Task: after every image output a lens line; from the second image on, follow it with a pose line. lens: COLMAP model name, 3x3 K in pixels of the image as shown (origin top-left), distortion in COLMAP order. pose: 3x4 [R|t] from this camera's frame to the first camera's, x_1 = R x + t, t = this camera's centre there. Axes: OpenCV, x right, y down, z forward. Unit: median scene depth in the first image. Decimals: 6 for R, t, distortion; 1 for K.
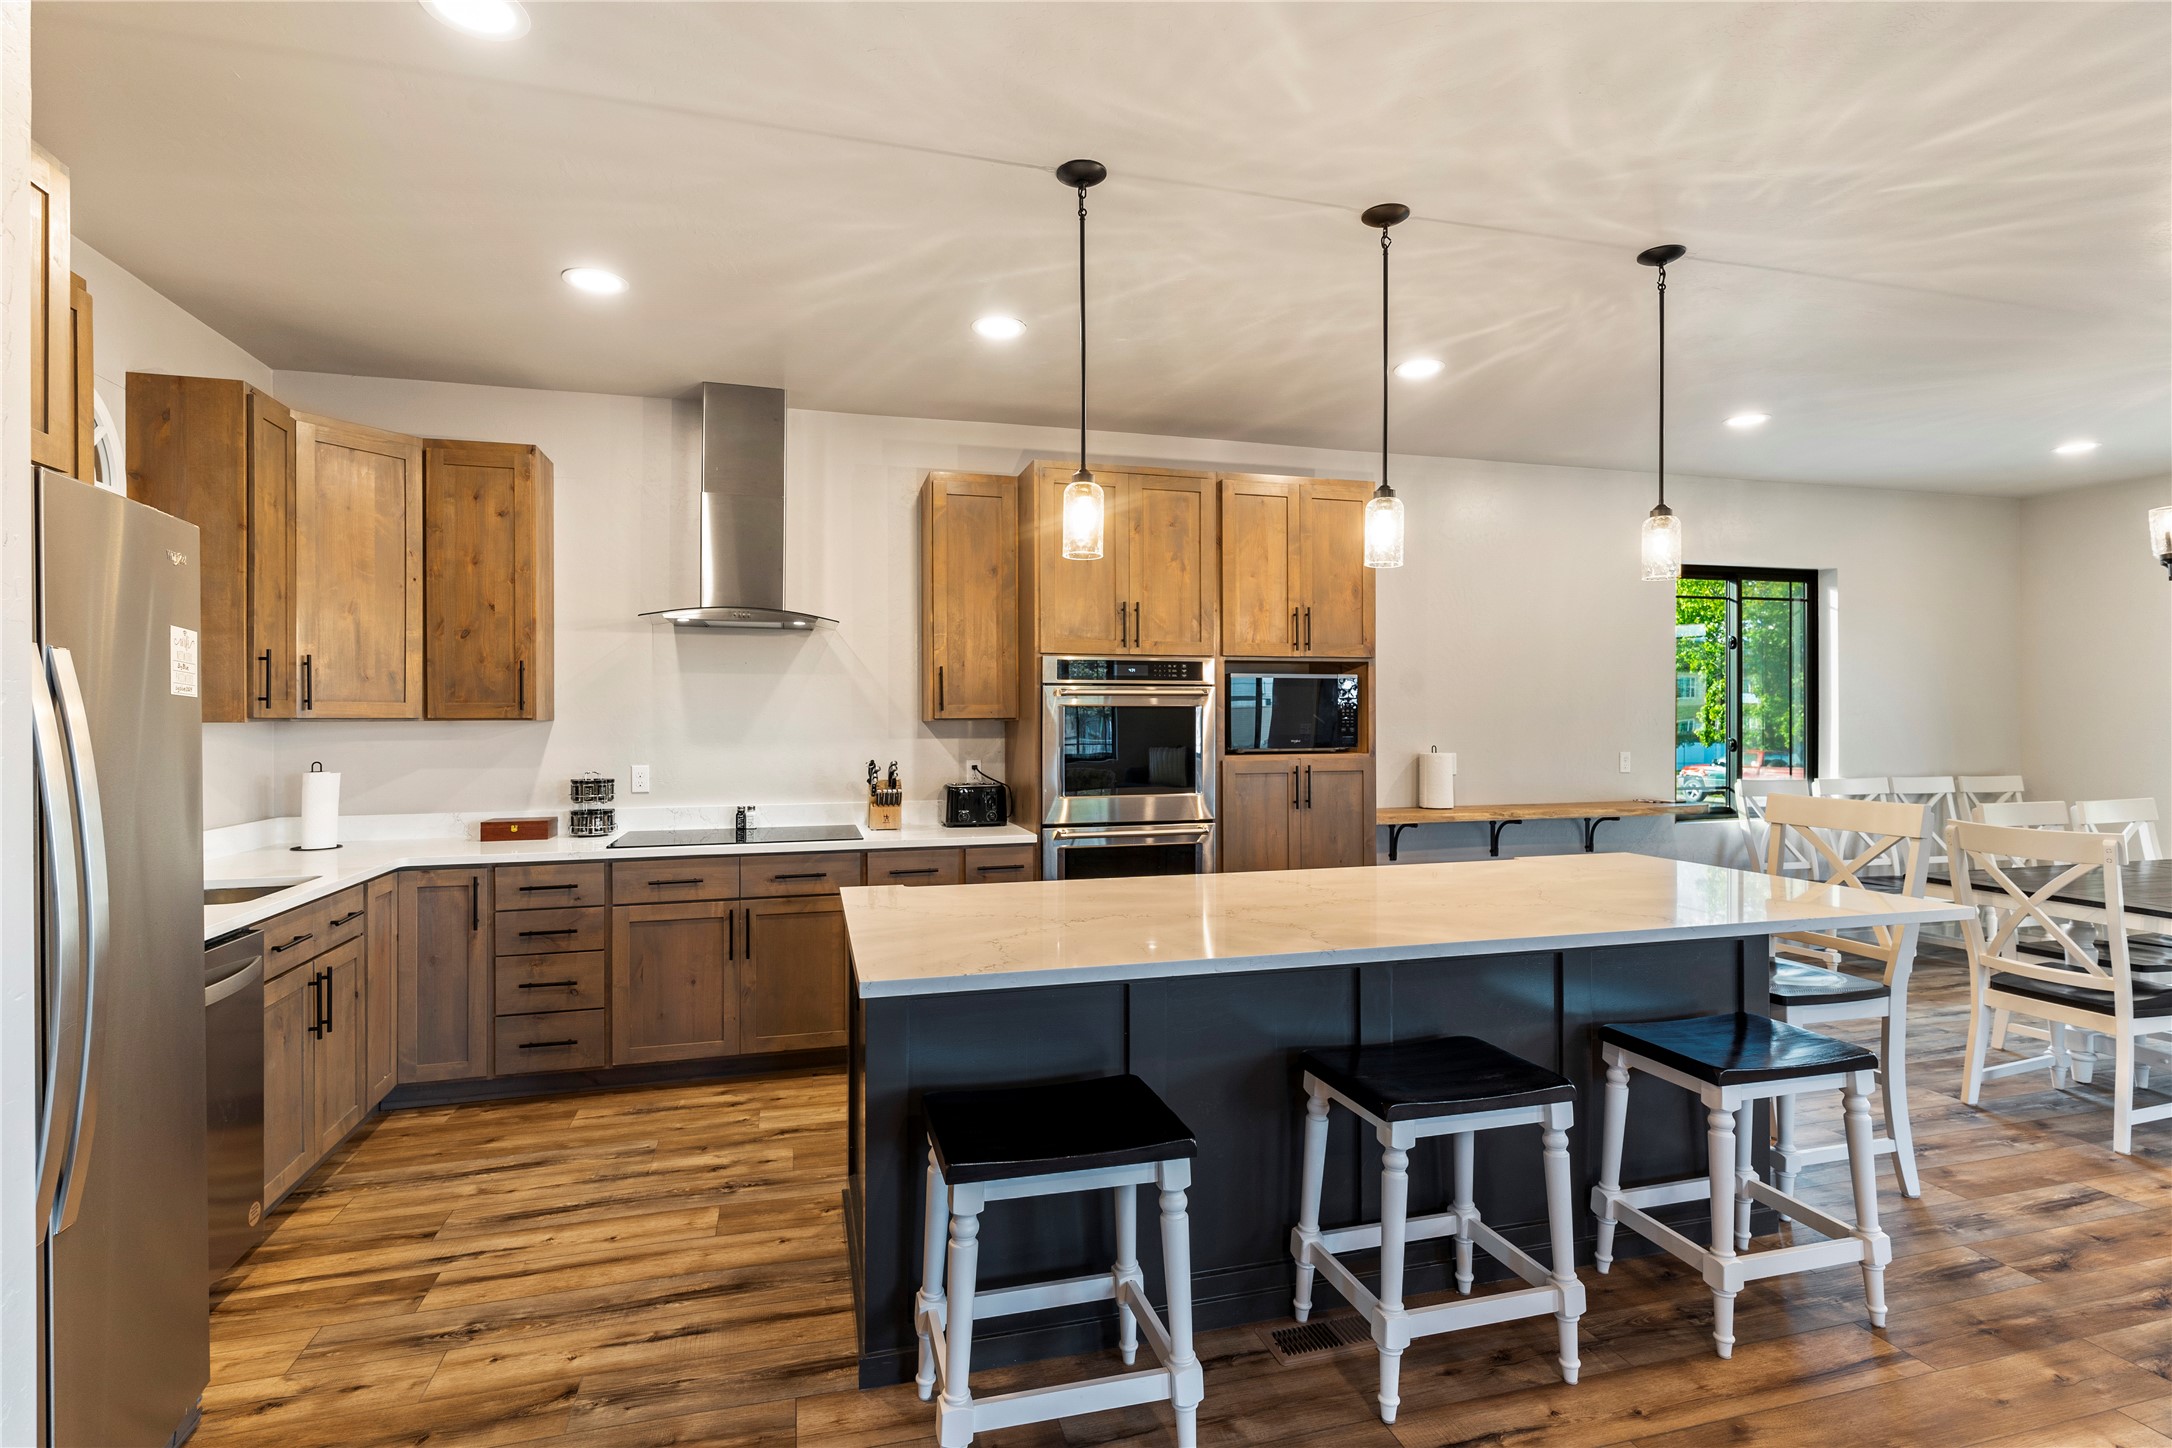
lens RADIAL K [[1040.2, 0, 1074.8], [0, 1040.2, 717.2], [0, 0, 1]] dist [0.003032, -0.000702]
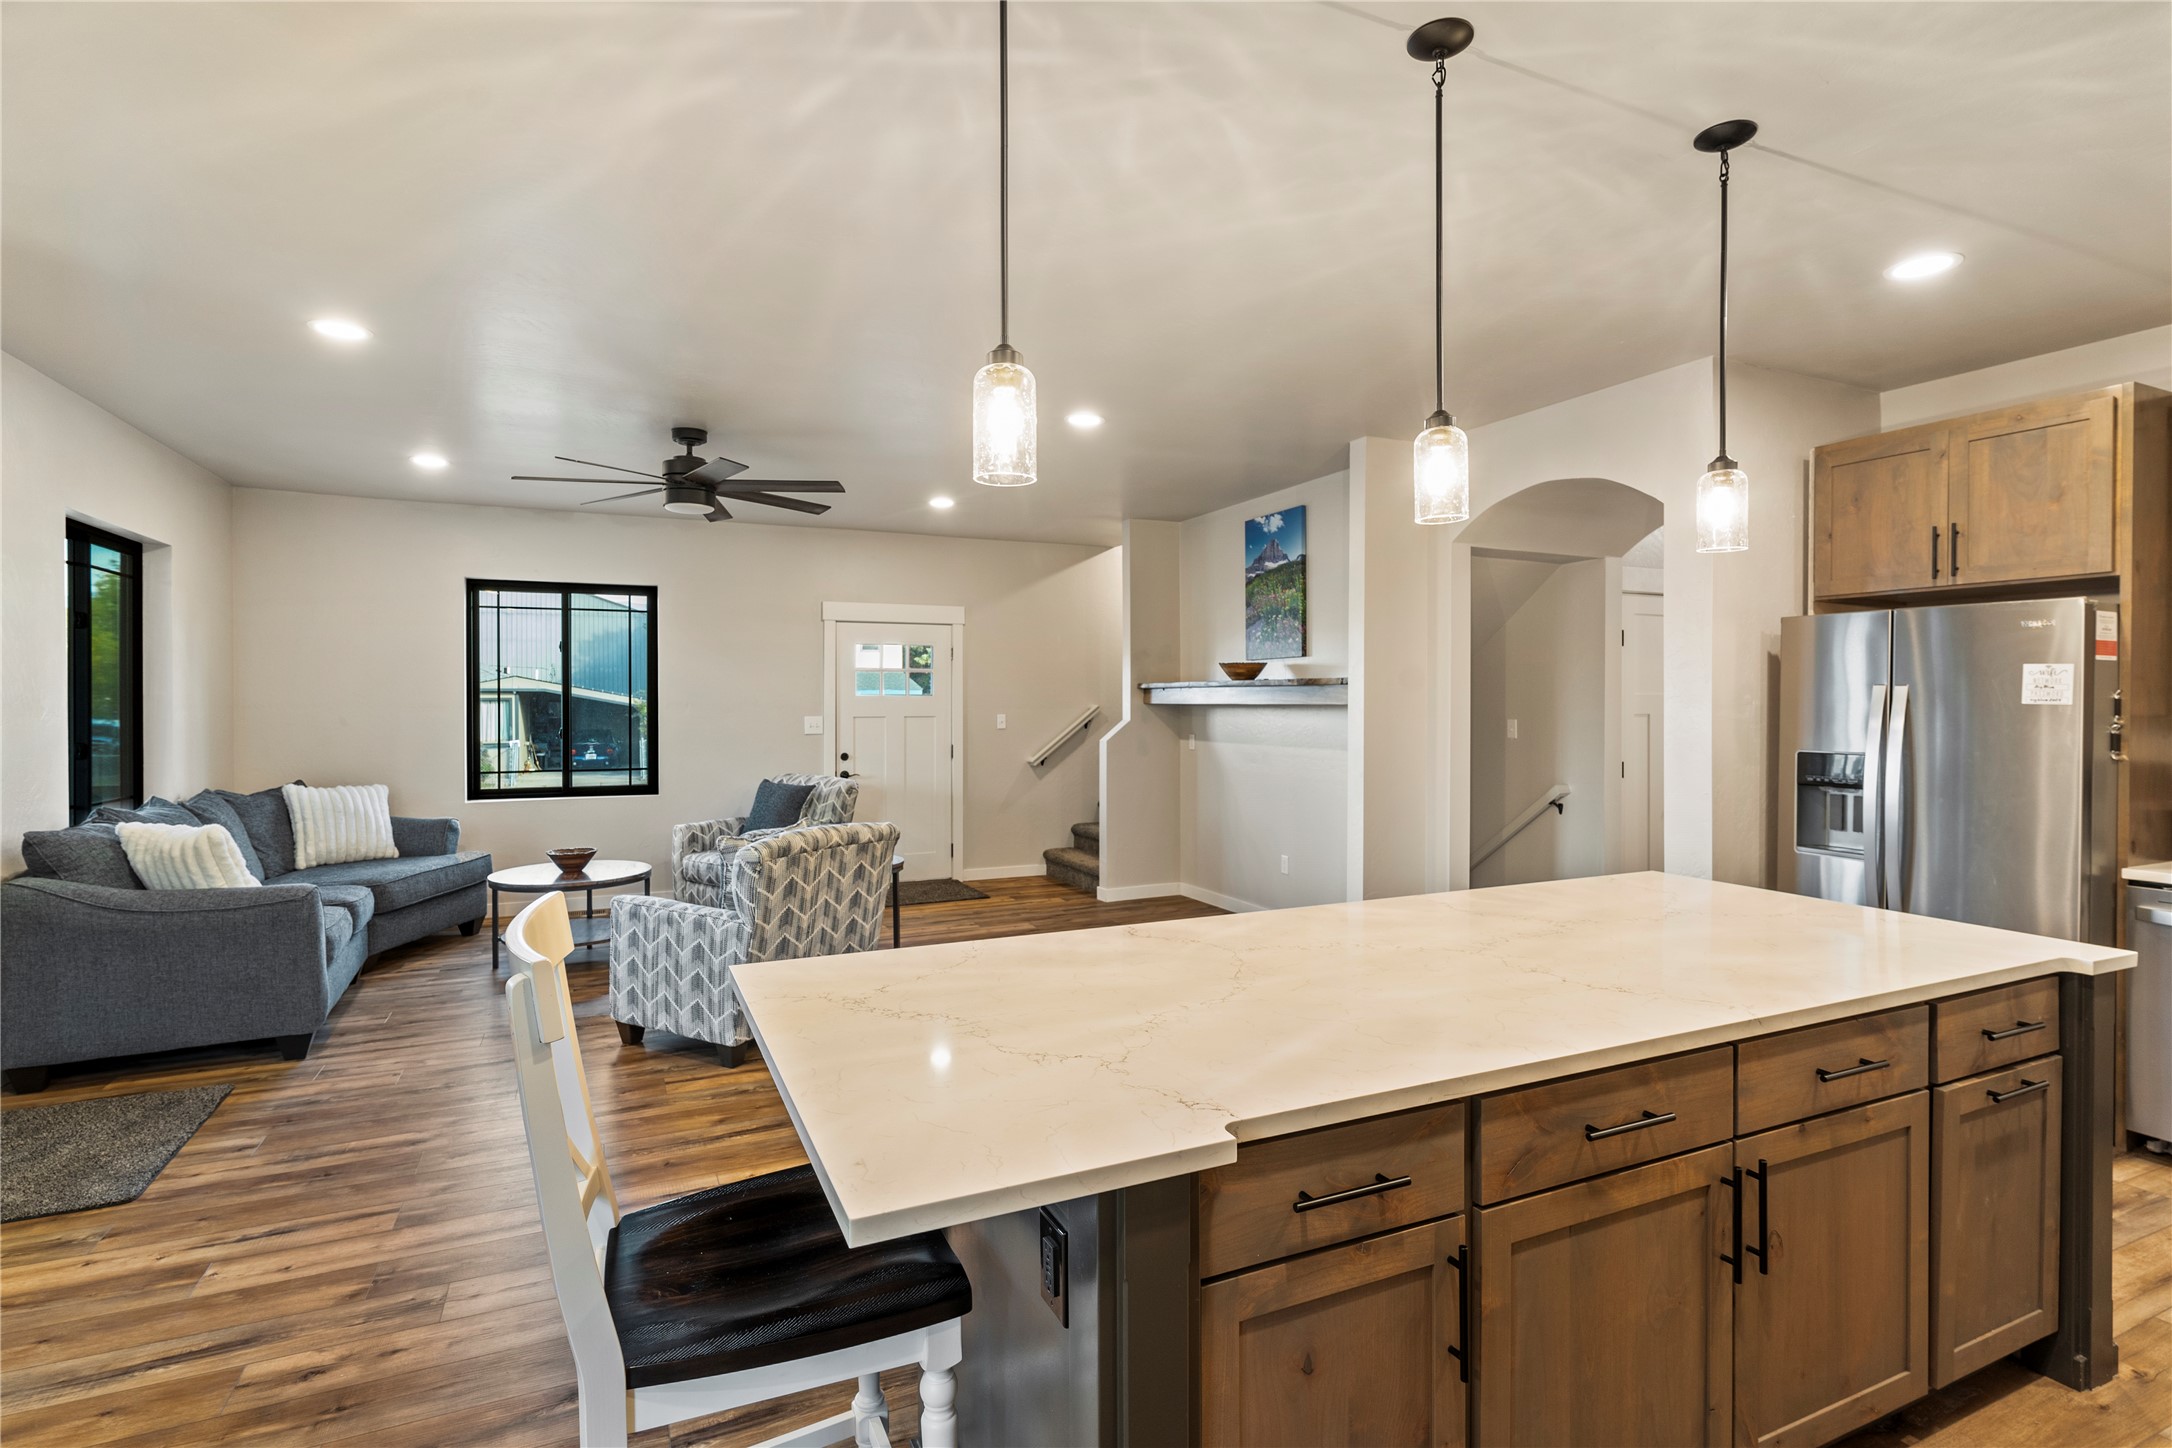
lens RADIAL K [[1040.2, 0, 1069.6], [0, 1040.2, 710.0], [0, 0, 1]] dist [0.003032, -0.000702]
pose [[-0.988076, 0.003723, -0.153920, 0.438849], [0.003366, 0.999991, 0.002576, -0.010221], [0.153928, 0.002027, -0.988080, 1.103317]]
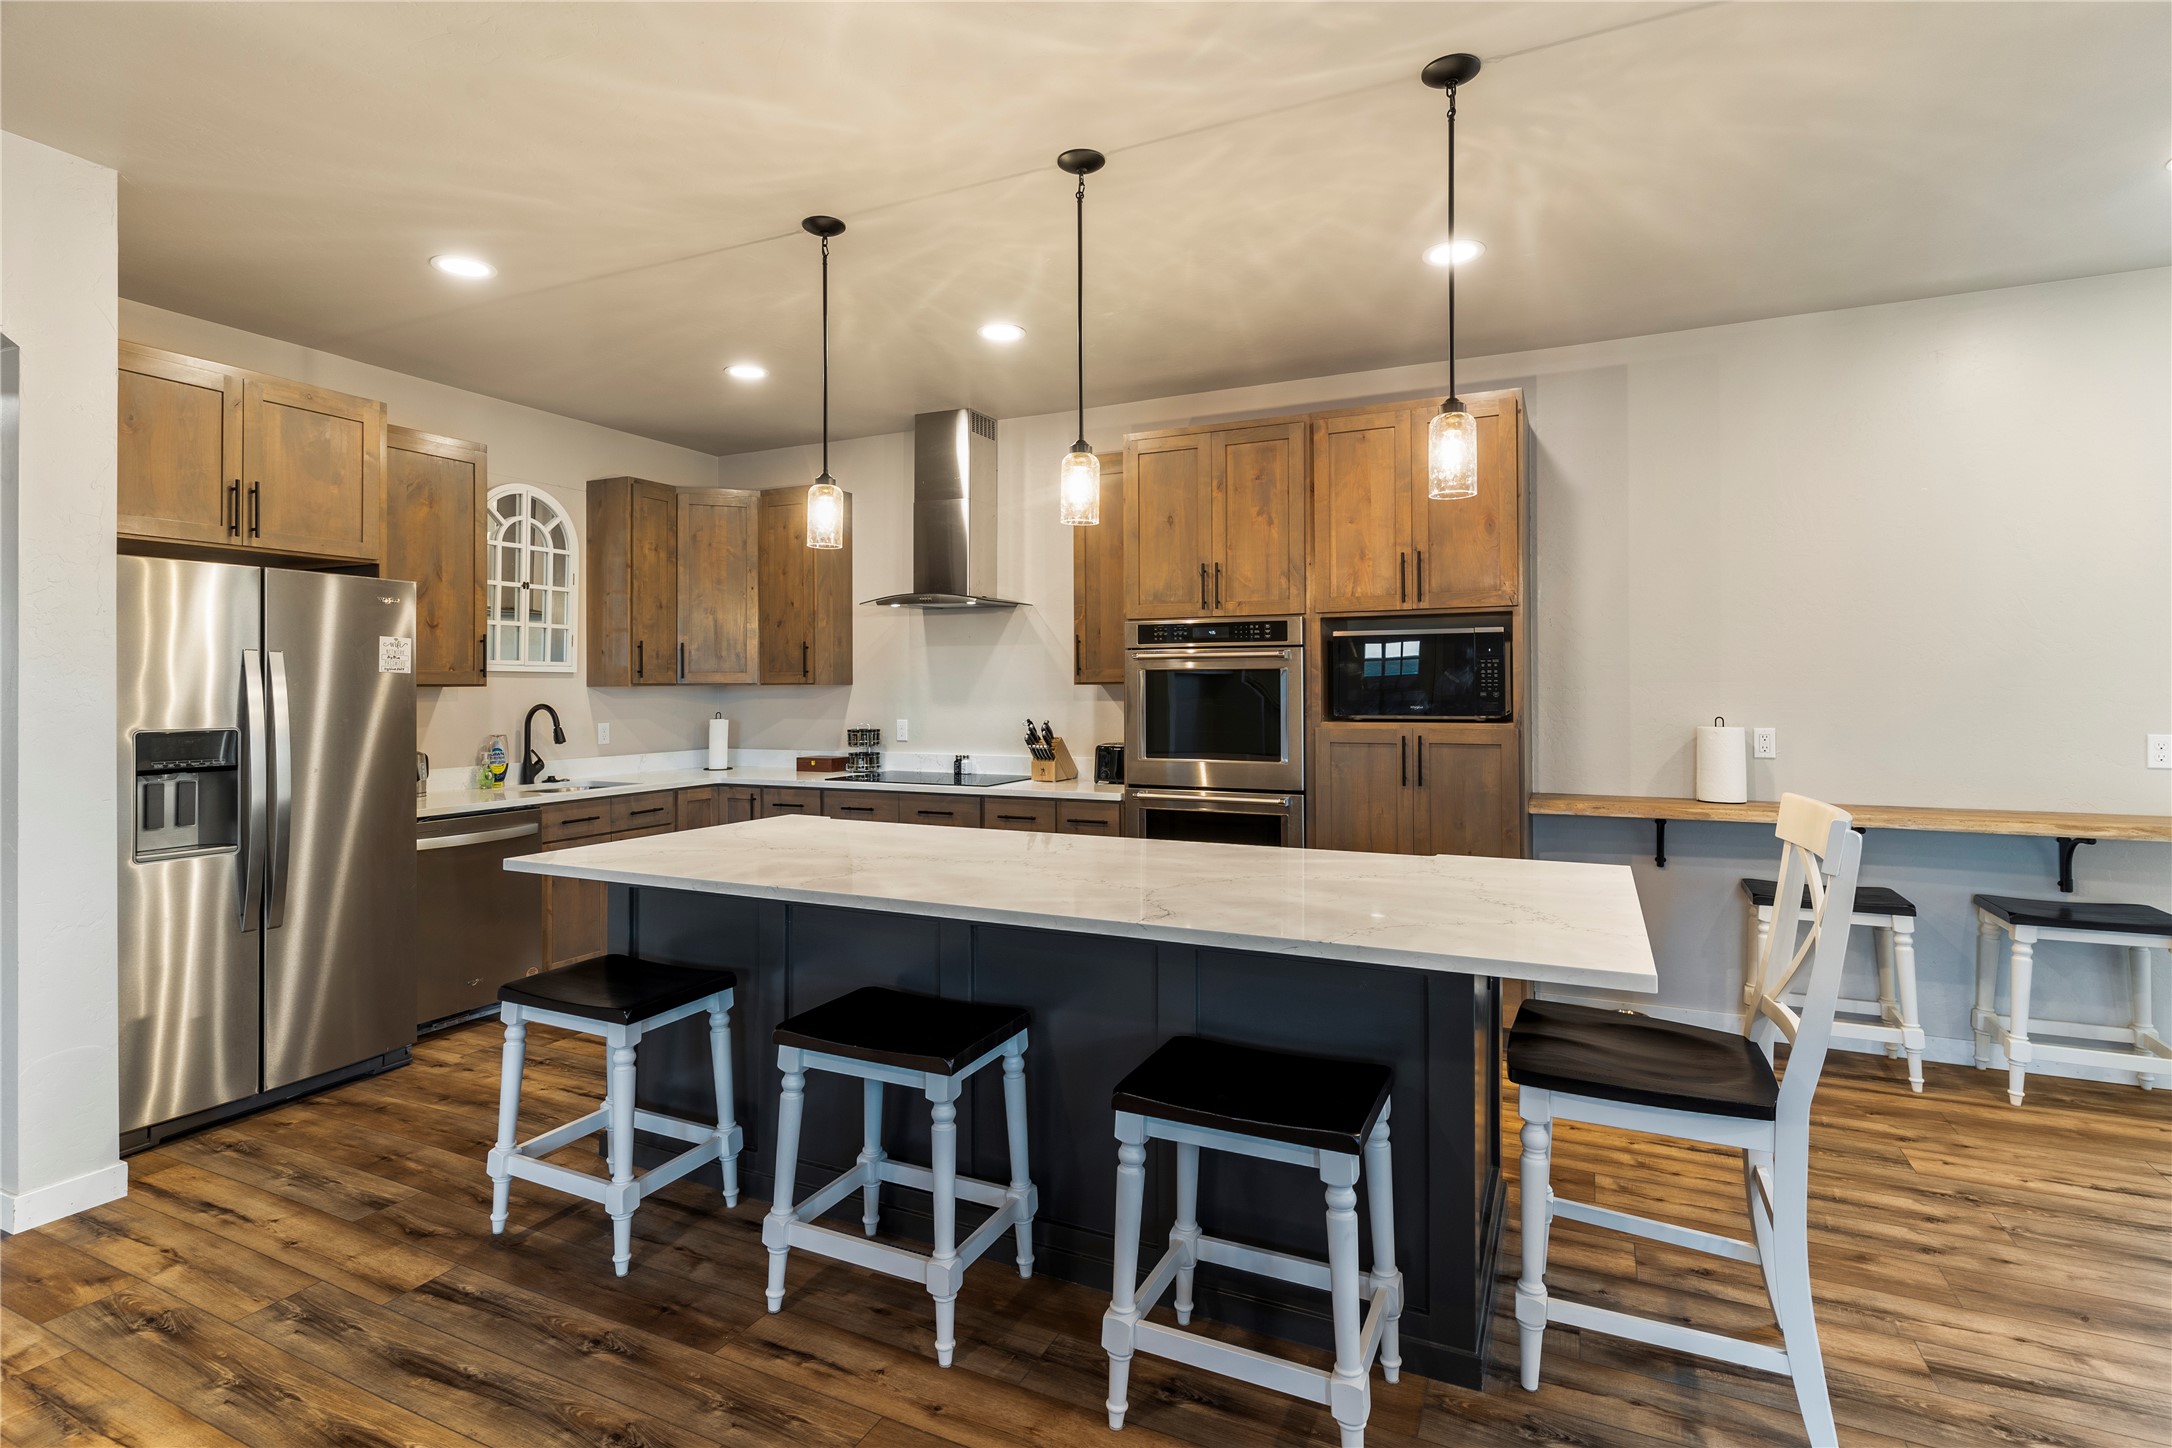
lens RADIAL K [[1040.2, 0, 1089.2], [0, 1040.2, 685.4], [0, 0, 1]] dist [0.003032, -0.000702]
pose [[0.759223, -0.001102, -0.650829, 0.610751], [0.005768, 0.999971, 0.005035, -0.000849], [0.650804, -0.007576, 0.759208, 0.177894]]
